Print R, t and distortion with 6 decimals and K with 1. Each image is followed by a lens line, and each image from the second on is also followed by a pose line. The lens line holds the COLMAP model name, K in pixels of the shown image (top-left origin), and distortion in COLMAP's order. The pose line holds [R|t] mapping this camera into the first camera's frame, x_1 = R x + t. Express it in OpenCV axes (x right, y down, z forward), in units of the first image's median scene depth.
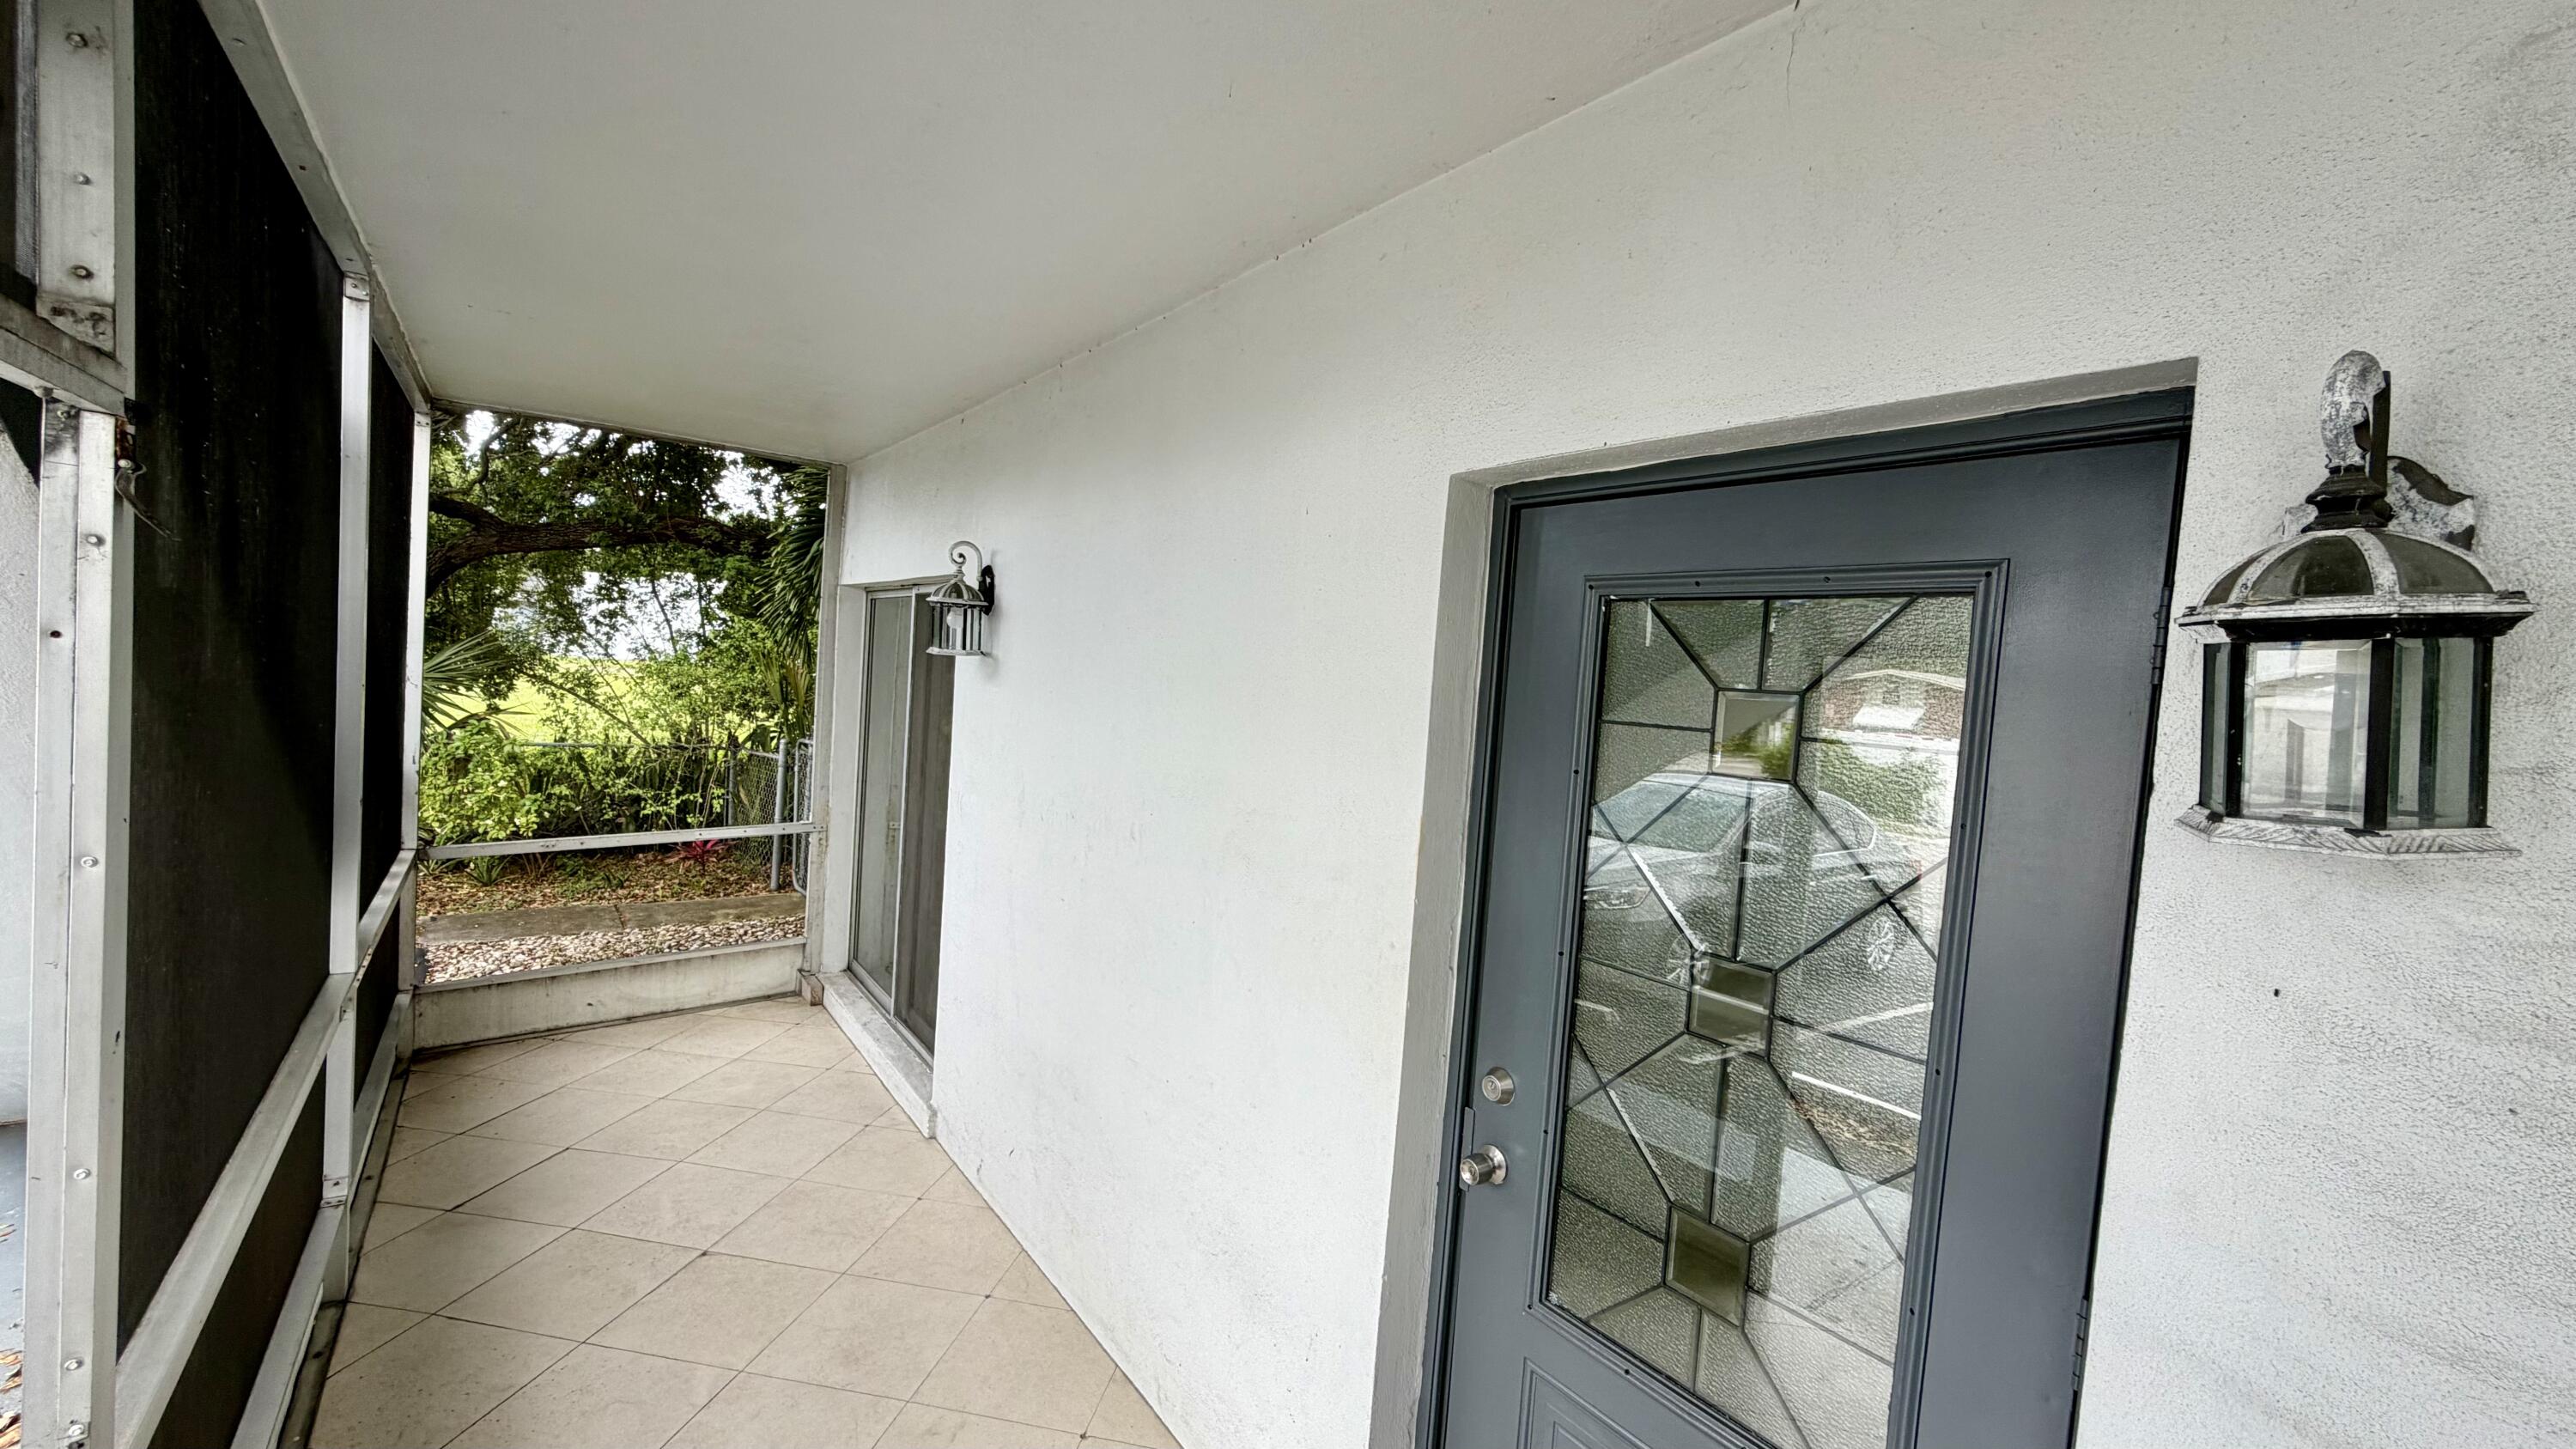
lens RADIAL K [[1026.2, 0, 1276.3], [0, 1026.2, 727.6], [0, 0, 1]] dist [-0.000795, 0.000715]
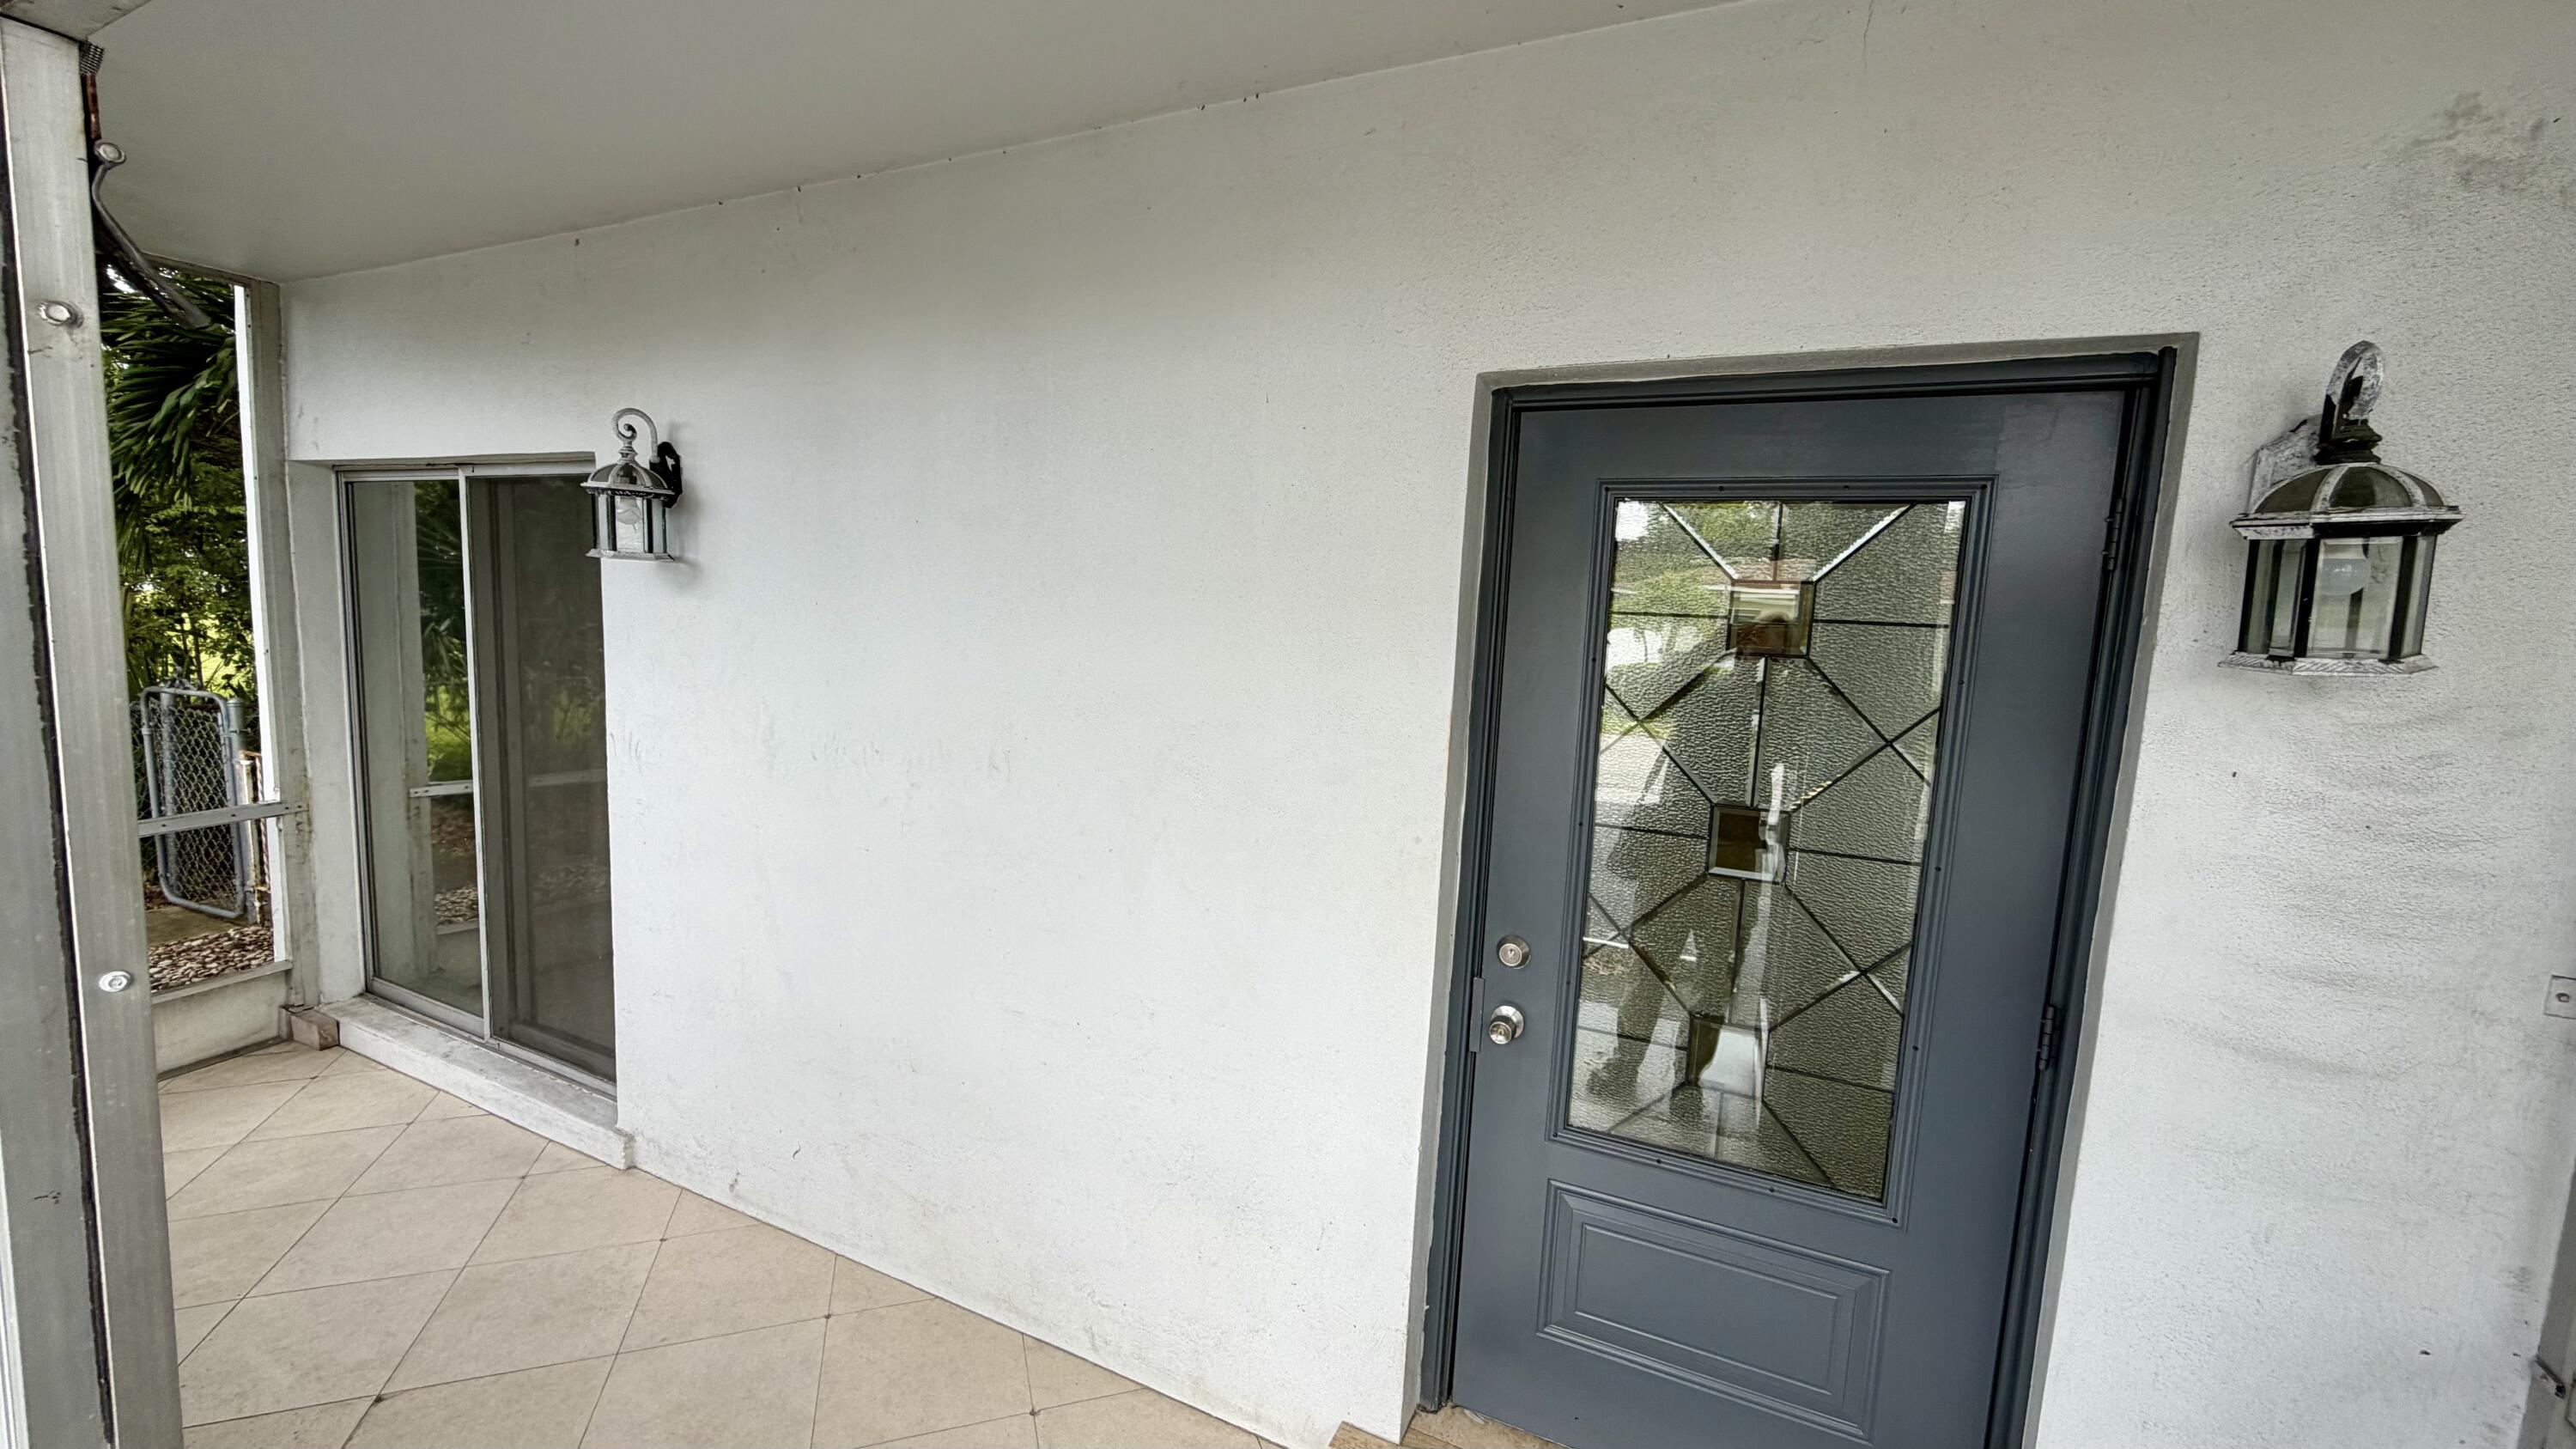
lens RADIAL K [[1026.2, 0, 1276.3], [0, 1026.2, 727.6], [0, 0, 1]] dist [-0.000795, 0.000715]
pose [[0.883116, -0.084150, 0.461547, -0.356021], [0.040294, 0.993752, 0.104084, -0.008747], [-0.467422, -0.073321, 0.880989, 0.125019]]
